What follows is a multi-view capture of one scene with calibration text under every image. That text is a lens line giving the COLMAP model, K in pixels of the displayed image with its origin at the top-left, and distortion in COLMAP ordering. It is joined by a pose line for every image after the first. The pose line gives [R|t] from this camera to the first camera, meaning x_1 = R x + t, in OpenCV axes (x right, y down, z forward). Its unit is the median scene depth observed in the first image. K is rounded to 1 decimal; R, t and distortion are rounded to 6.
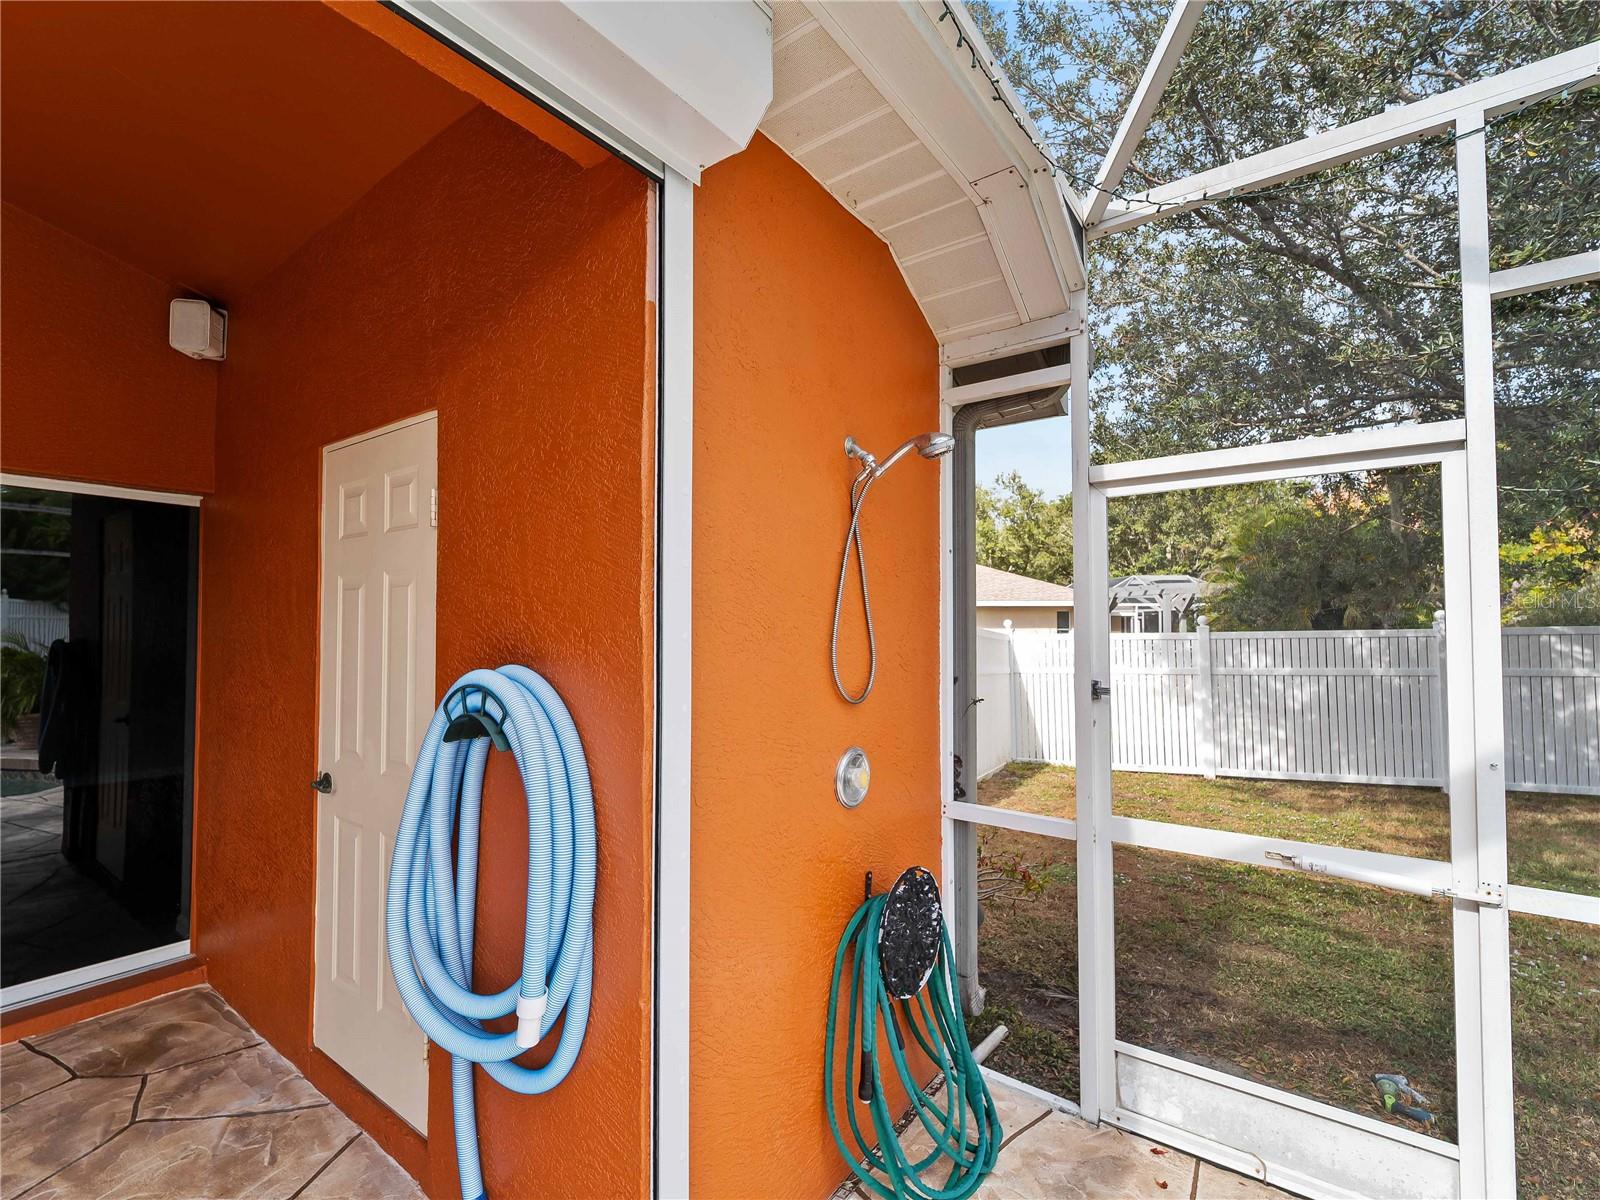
lens RADIAL K [[725.8, 0, 800.7], [0, 725.8, 602.4], [0, 0, 1]] dist [-0.005242, -0.000732]
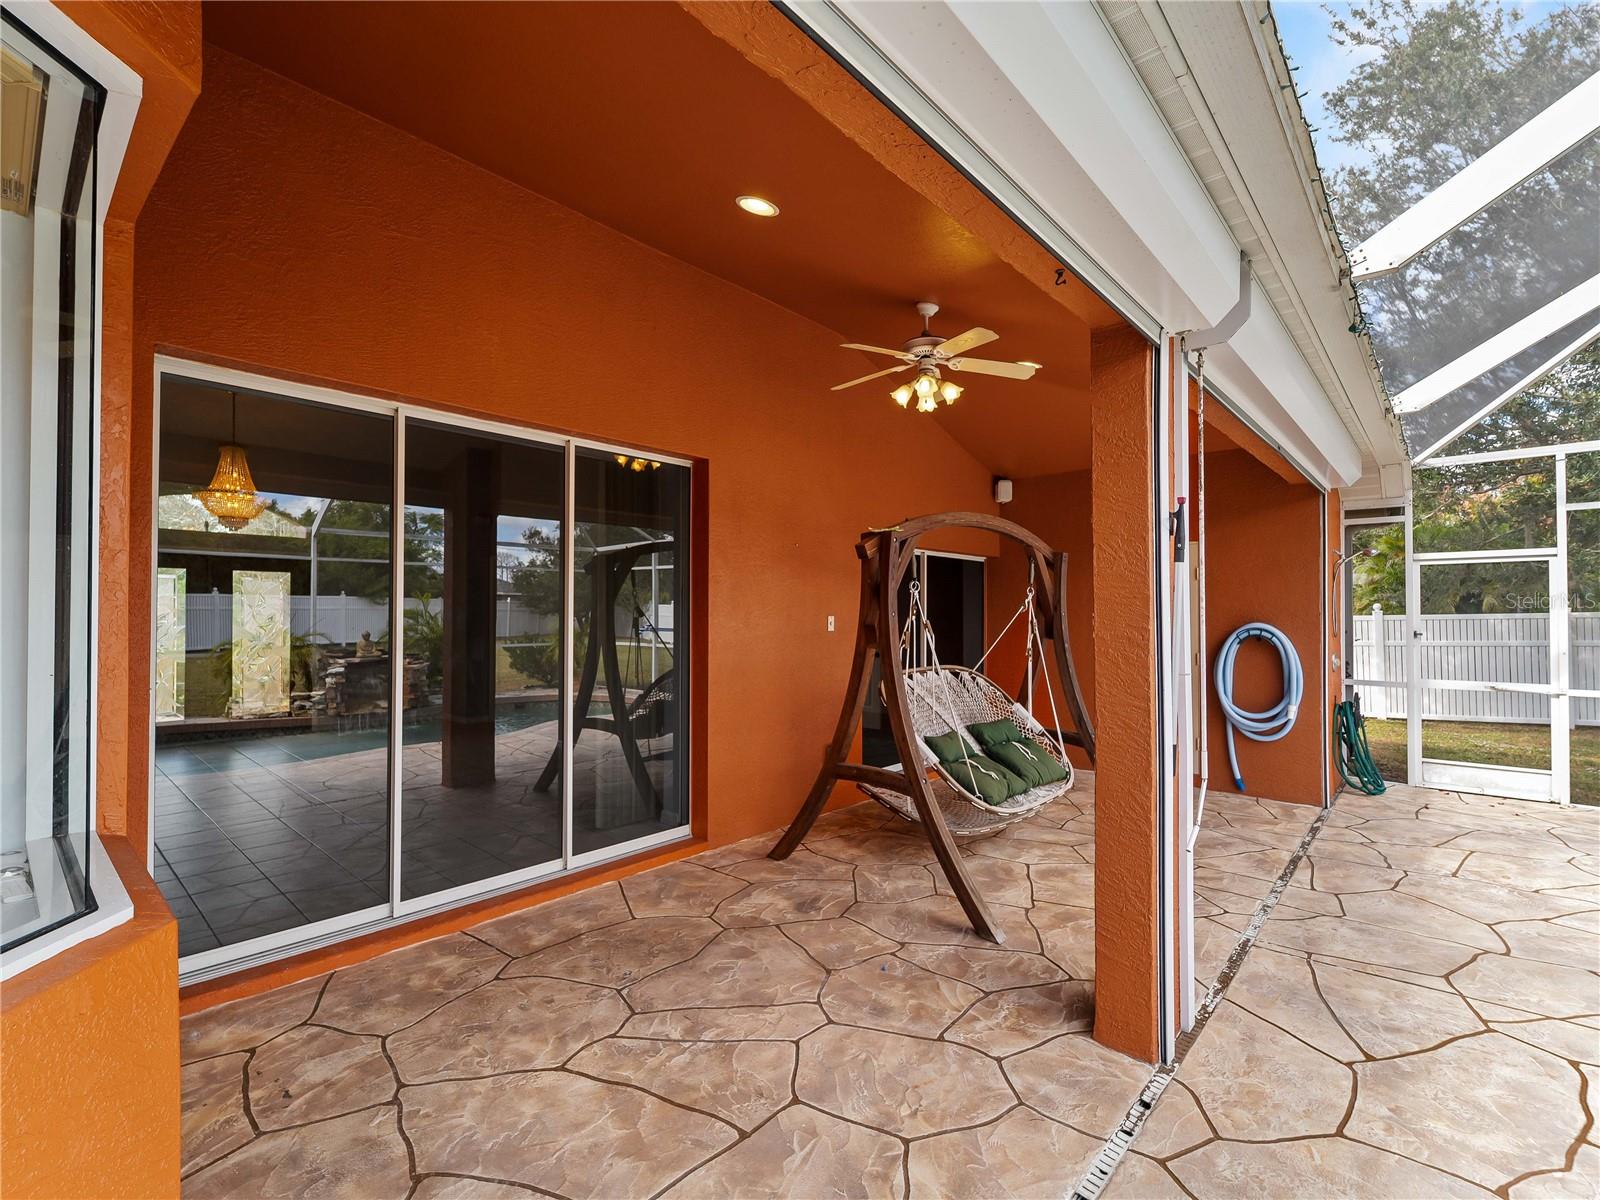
lens RADIAL K [[725.8, 0, 798.4], [0, 725.8, 601.6], [0, 0, 1]] dist [-0.005242, -0.000732]
pose [[0.995052, -0.002798, -0.099317, -1.232216], [0.004688, 0.999812, 0.018799, -0.050581], [0.099246, -0.019172, 0.994878, -1.470718]]
